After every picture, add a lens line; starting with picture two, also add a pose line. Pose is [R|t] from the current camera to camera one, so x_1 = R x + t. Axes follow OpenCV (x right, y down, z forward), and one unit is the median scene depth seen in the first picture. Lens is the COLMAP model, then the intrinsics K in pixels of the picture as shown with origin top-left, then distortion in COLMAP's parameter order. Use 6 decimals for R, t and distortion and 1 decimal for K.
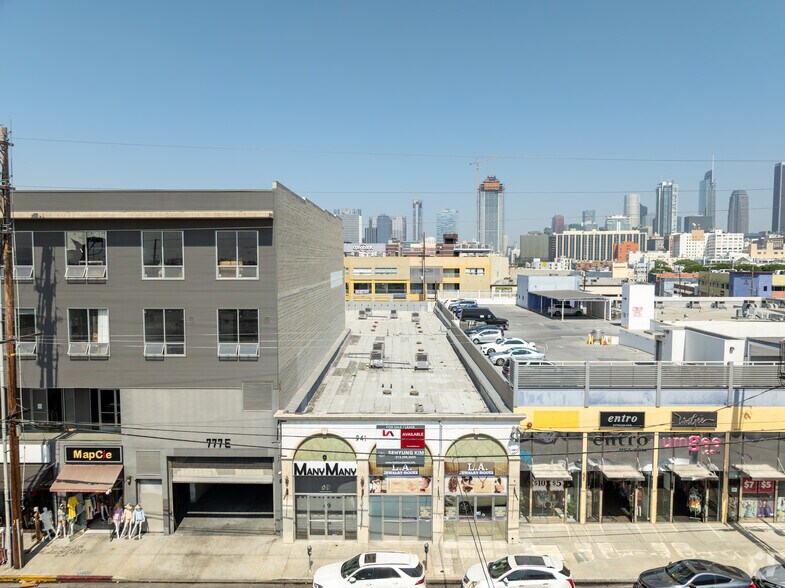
lens RADIAL K [[547.1, 0, 397.1], [0, 547.1, 291.2], [0, 0, 1]] dist [-0.033487, 0.024953]
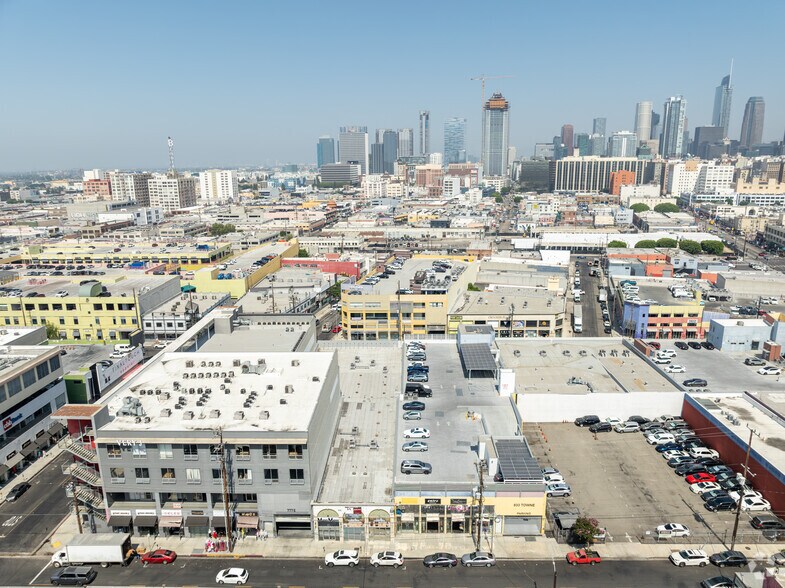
lens RADIAL K [[547.1, 0, 398.6], [0, 547.1, 294.4], [0, 0, 1]] dist [-0.033487, 0.024953]
pose [[0.999824, -0.007914, -0.017008, 0.297642], [0.010892, 0.983080, 0.182852, -1.357489], [0.015274, -0.183005, 0.982993, -1.609354]]
